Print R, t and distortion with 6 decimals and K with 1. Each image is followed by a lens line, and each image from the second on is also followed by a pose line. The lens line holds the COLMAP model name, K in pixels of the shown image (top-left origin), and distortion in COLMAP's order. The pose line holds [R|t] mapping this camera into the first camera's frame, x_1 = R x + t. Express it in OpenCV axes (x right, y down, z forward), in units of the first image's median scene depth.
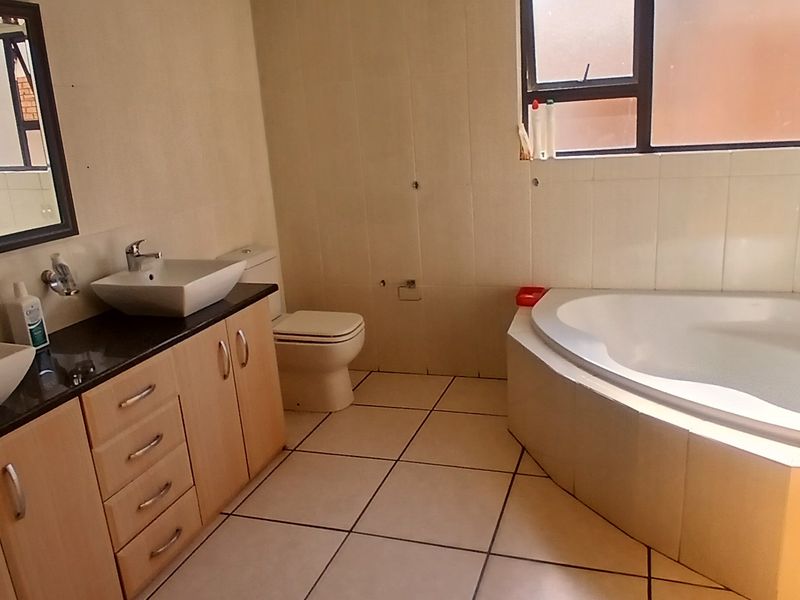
lens RADIAL K [[655.0, 0, 400.0], [0, 655.0, 300.0], [0, 0, 1]] dist [-0.011226, -0.005419]
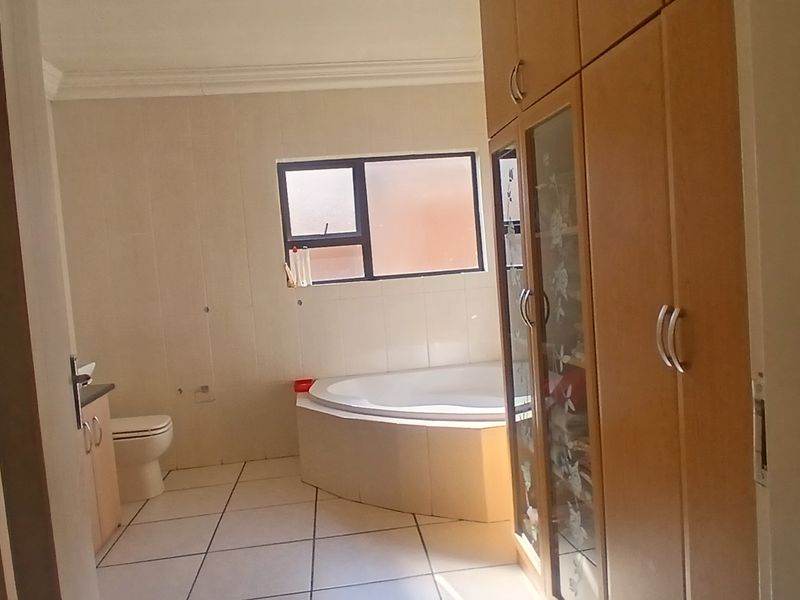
lens RADIAL K [[655.0, 0, 400.0], [0, 655.0, 300.0], [0, 0, 1]] dist [-0.011226, -0.005419]
pose [[0.904611, -0.028384, 0.425291, -0.193413], [0.128053, 0.969786, -0.207650, 0.131840], [-0.406548, 0.242302, 0.880914, -0.318409]]
